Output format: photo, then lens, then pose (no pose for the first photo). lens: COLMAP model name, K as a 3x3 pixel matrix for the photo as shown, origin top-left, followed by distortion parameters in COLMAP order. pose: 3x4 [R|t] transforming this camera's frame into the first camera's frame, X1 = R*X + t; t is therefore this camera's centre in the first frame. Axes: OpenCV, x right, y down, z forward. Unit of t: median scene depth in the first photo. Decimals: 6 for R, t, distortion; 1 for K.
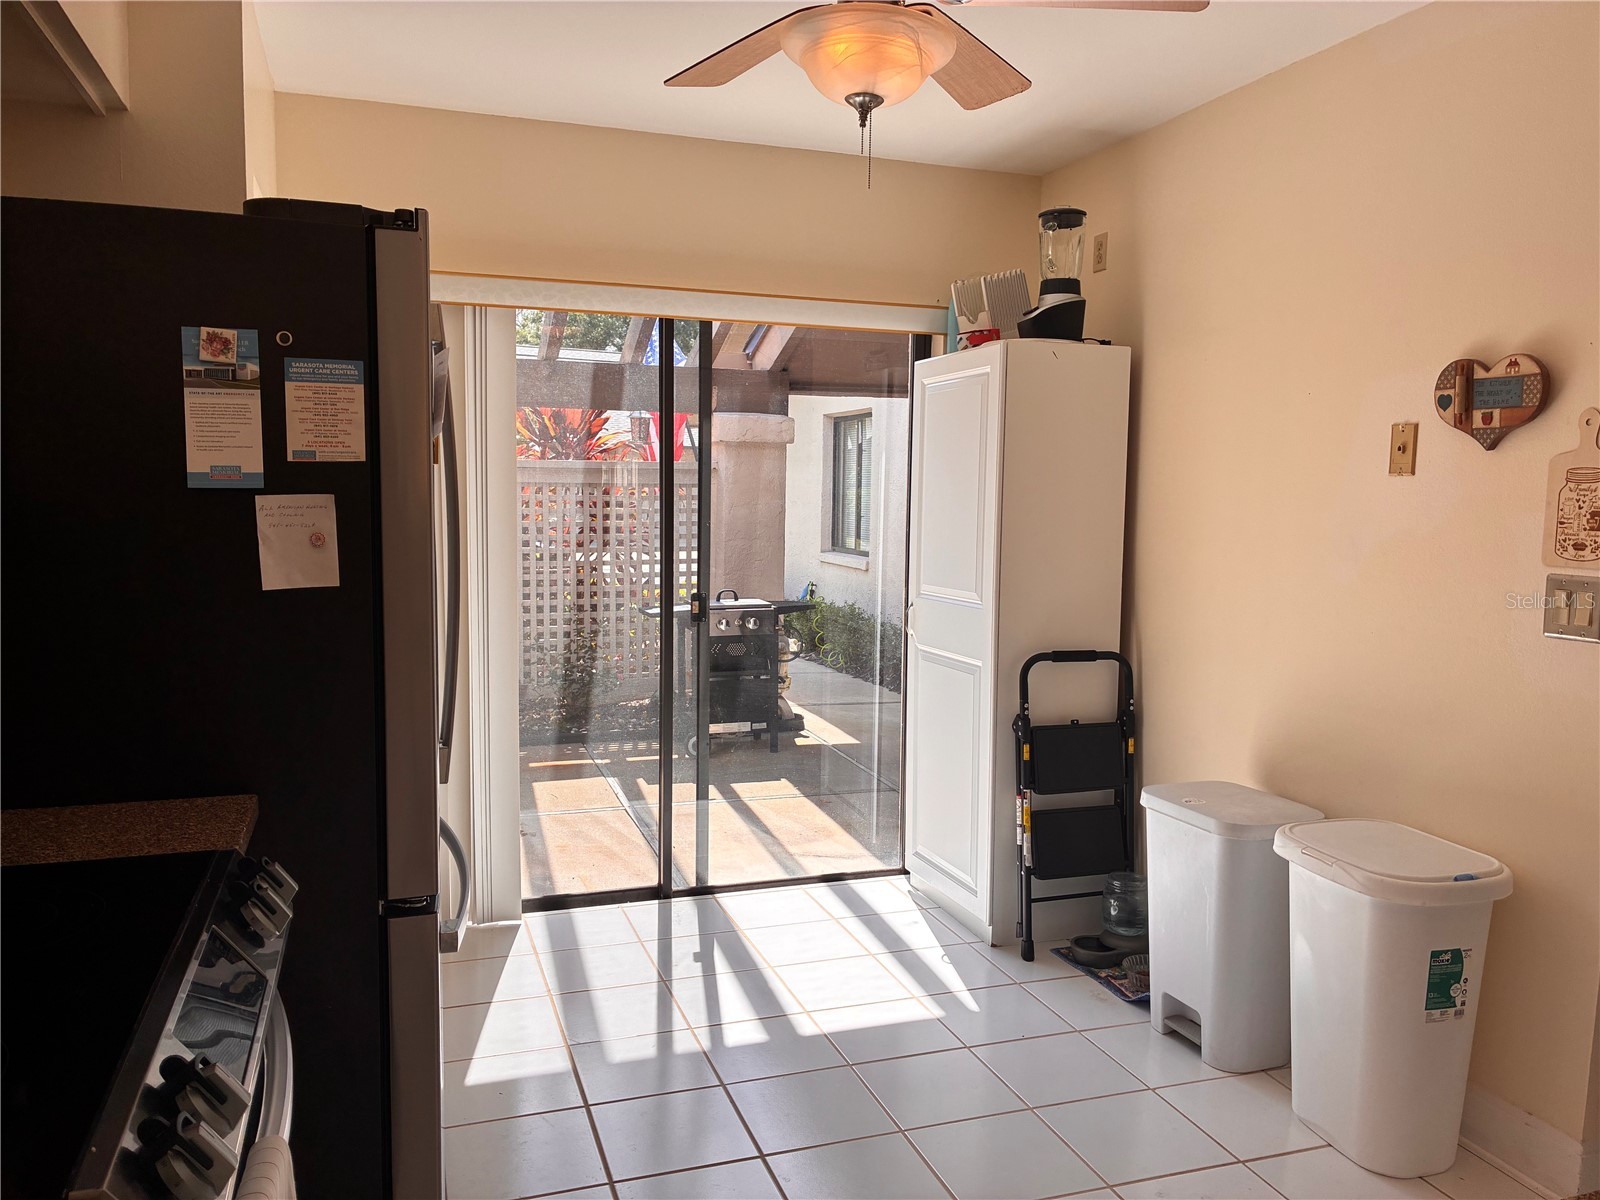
lens RADIAL K [[1211.5, 0, 809.2], [0, 1211.5, 599.9], [0, 0, 1]] dist [0.046925, -0.066037]
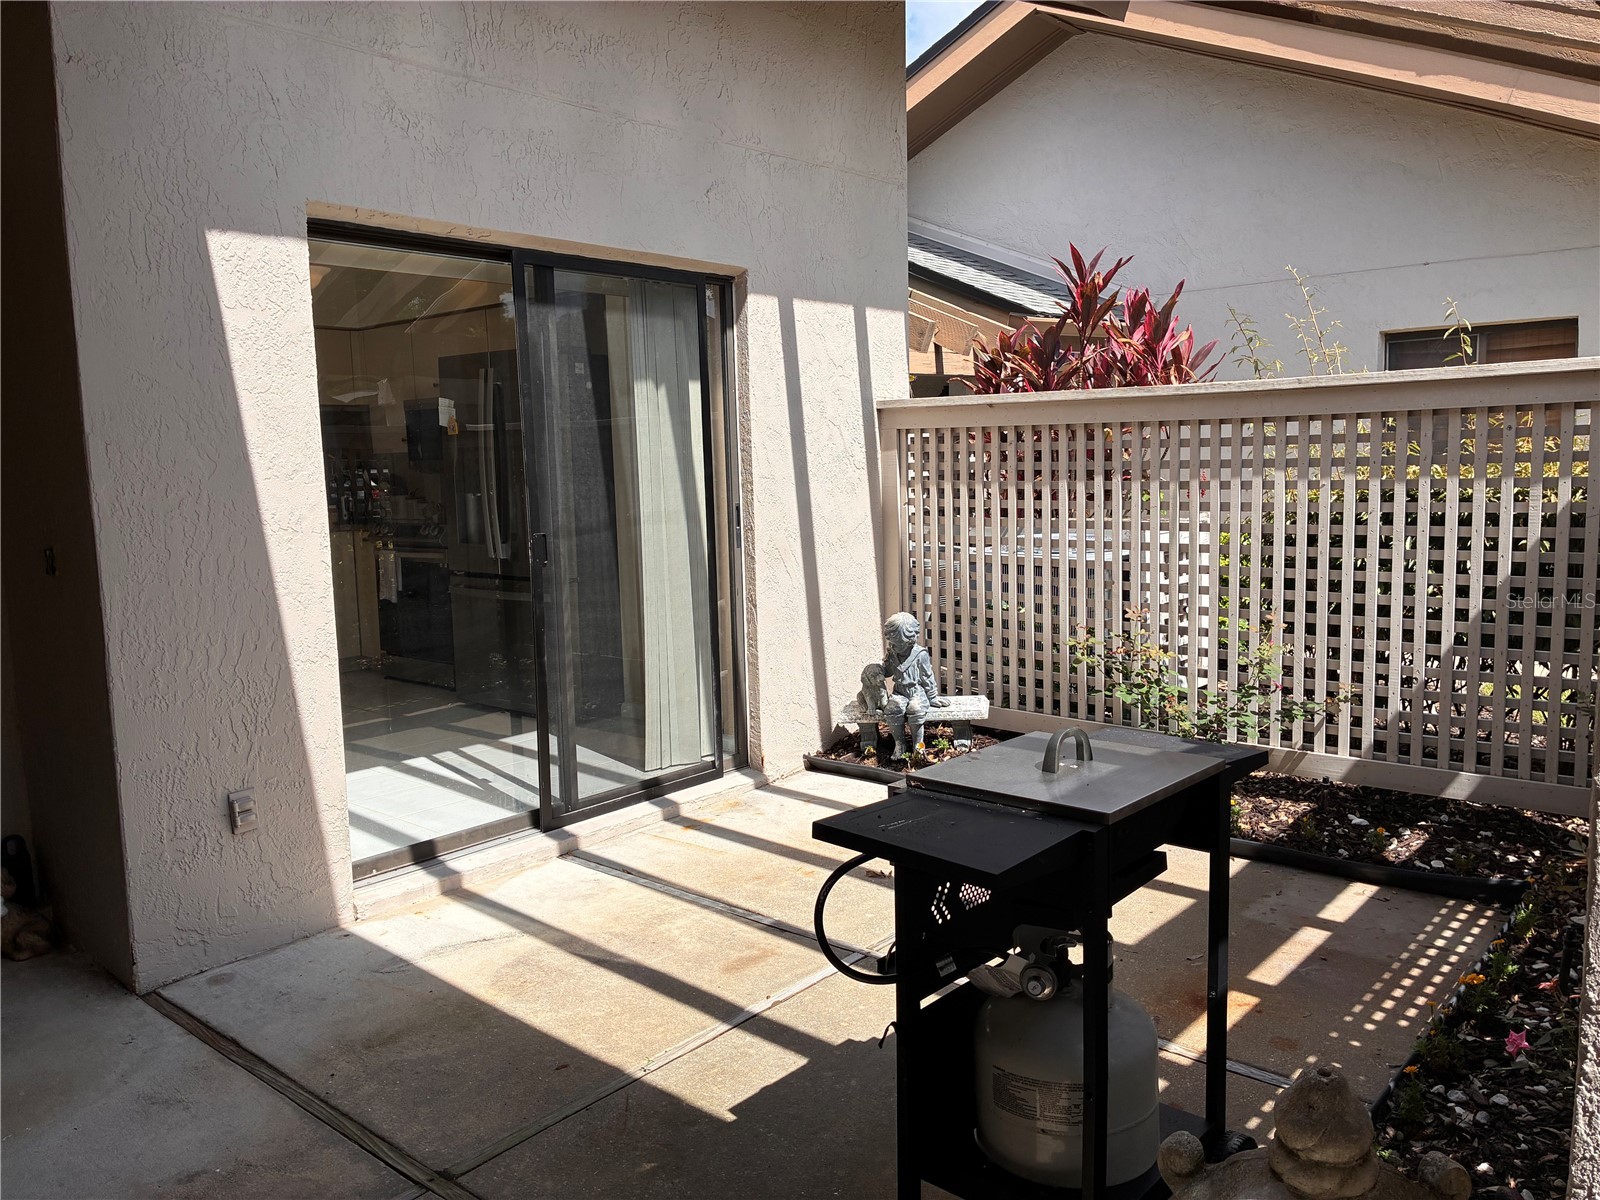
lens RADIAL K [[1211.5, 0, 817.1], [0, 1211.5, 598.3], [0, 0, 1]] dist [0.046925, -0.066037]
pose [[-0.866148, 0.069966, -0.494865, 0.264577], [-0.030276, 0.980989, 0.191687, -0.194664], [0.498869, 0.181012, -0.847564, 2.434374]]
